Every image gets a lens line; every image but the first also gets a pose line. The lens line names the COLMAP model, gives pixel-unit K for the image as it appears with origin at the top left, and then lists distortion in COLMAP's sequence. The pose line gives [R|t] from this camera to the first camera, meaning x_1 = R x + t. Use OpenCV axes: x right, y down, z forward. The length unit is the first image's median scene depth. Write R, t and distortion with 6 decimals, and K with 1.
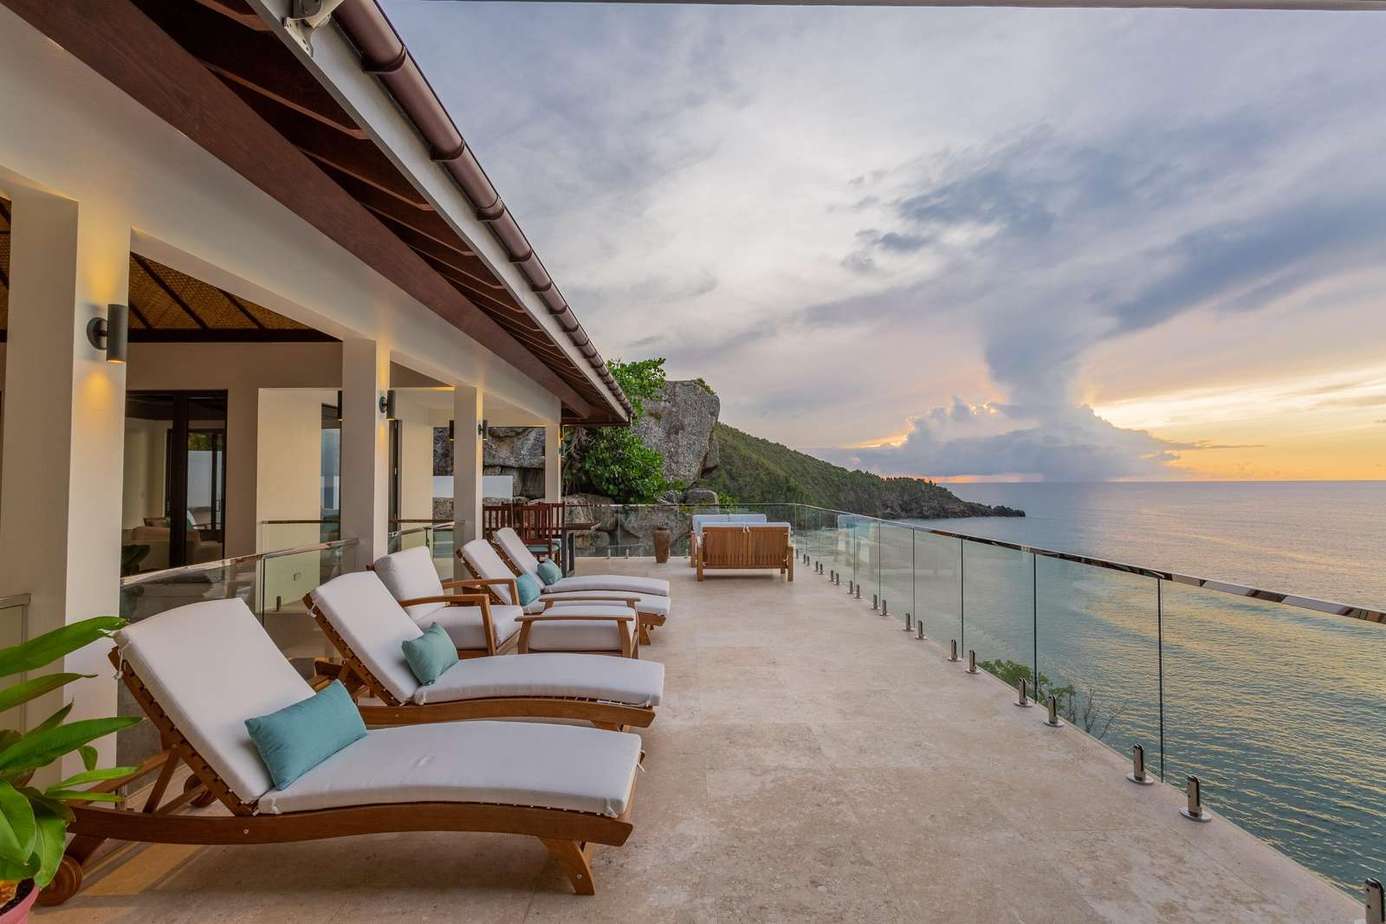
lens RADIAL K [[670.8, 0, 693.0], [0, 670.8, 462.0], [0, 0, 1]] dist [0.000812, 0.000066]
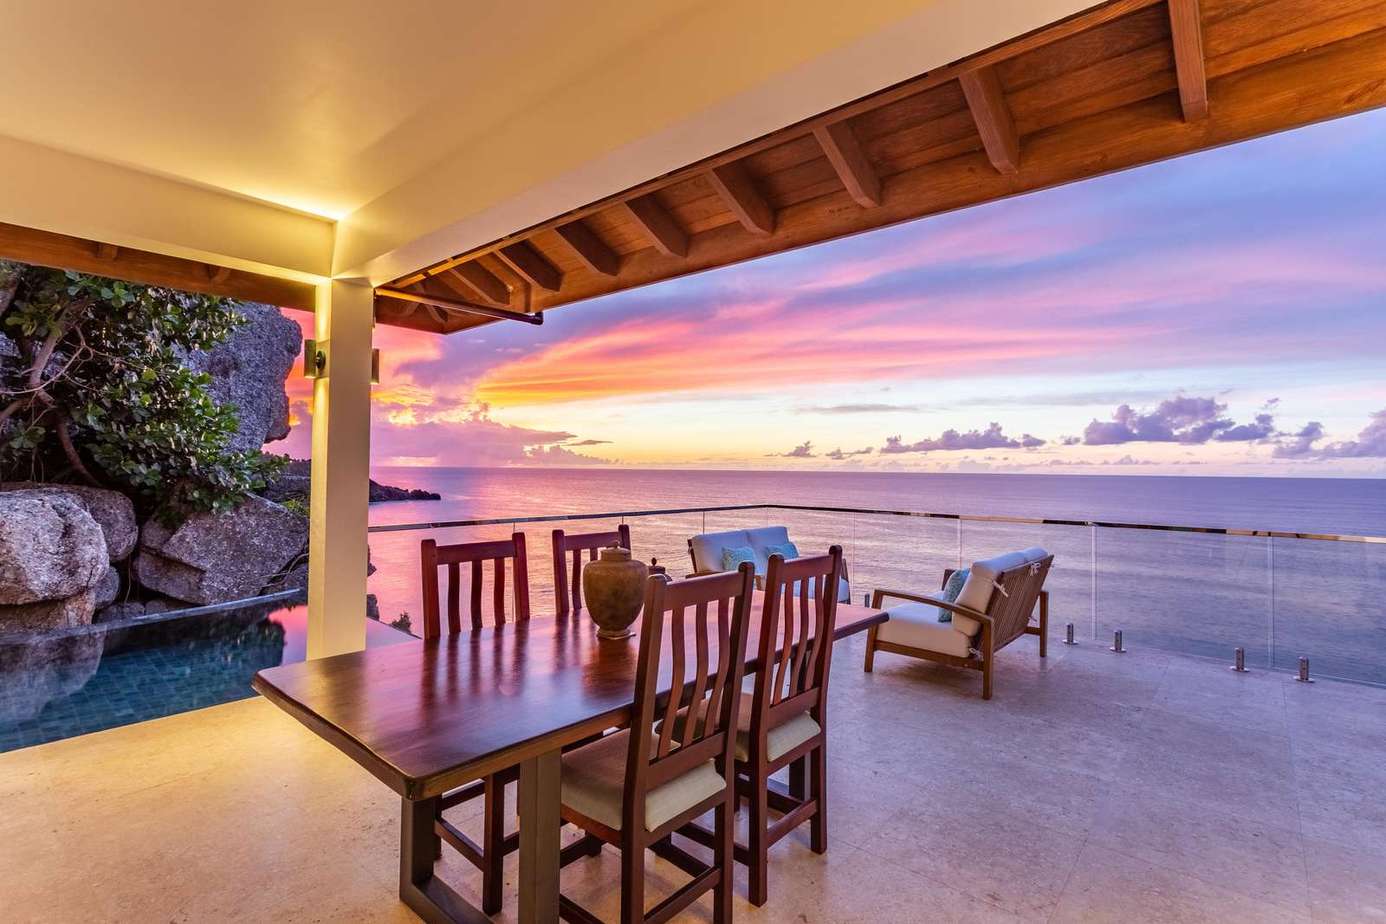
lens RADIAL K [[670.8, 0, 693.0], [0, 670.8, 462.0], [0, 0, 1]] dist [0.000812, 0.000066]
pose [[0.671572, 0.011984, 0.740843, -0.289382], [-0.029661, 0.999503, 0.010719, 0.021662], [-0.740346, -0.029173, 0.671593, 0.527979]]
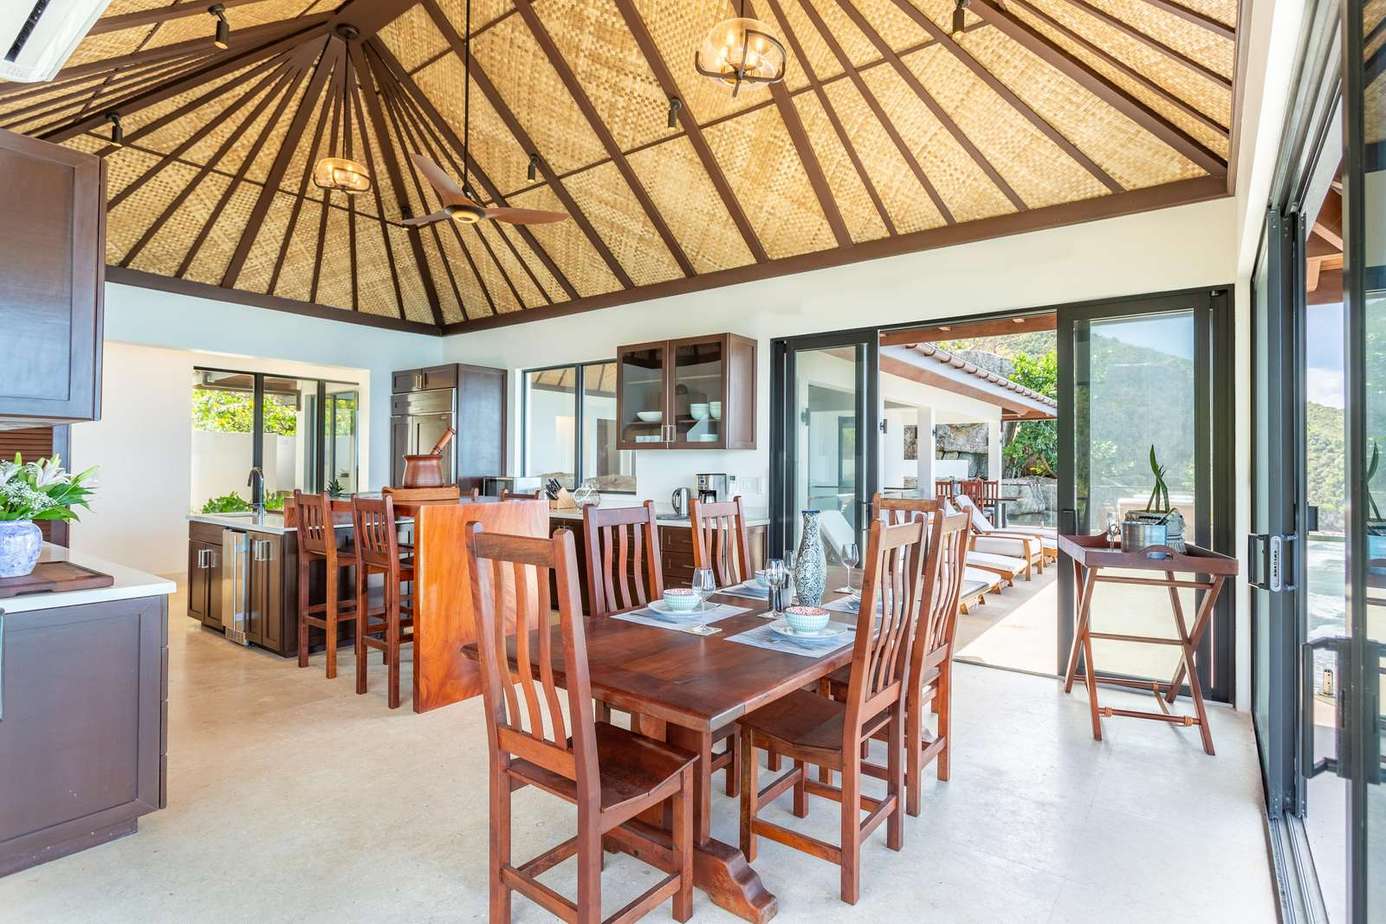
lens RADIAL K [[670.8, 0, 693.0], [0, 670.8, 462.0], [0, 0, 1]] dist [0.000812, 0.000066]
pose [[0.782577, 0.007667, -0.622507, 0.138108], [0.009185, 0.999673, 0.023860, -0.013307], [0.622486, -0.024390, 0.782251, -0.363787]]
